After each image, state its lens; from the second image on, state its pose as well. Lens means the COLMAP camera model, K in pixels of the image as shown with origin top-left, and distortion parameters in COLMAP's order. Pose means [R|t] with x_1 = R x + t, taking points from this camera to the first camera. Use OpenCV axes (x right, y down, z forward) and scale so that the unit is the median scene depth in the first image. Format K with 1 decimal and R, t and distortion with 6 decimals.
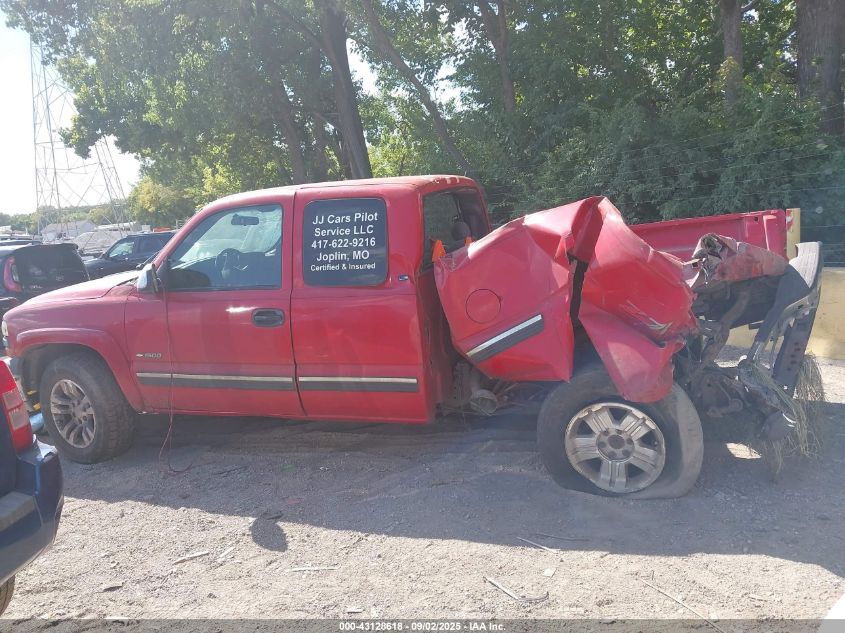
lens RADIAL K [[715.8, 0, 422.5], [0, 715.8, 316.5], [0, 0, 1]] dist [-0.006257, -0.001713]
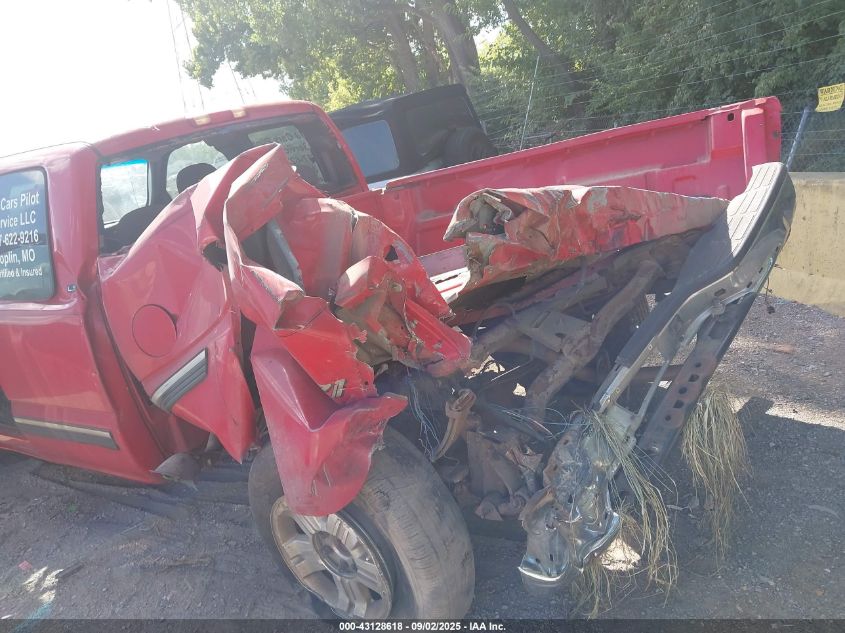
lens RADIAL K [[715.8, 0, 422.5], [0, 715.8, 316.5], [0, 0, 1]] dist [-0.006257, -0.001713]
pose [[0.966454, -0.043735, -0.253091, 0.176524], [0.079232, 0.988103, 0.131811, -0.034232], [0.244315, -0.147442, 0.958421, 0.162169]]
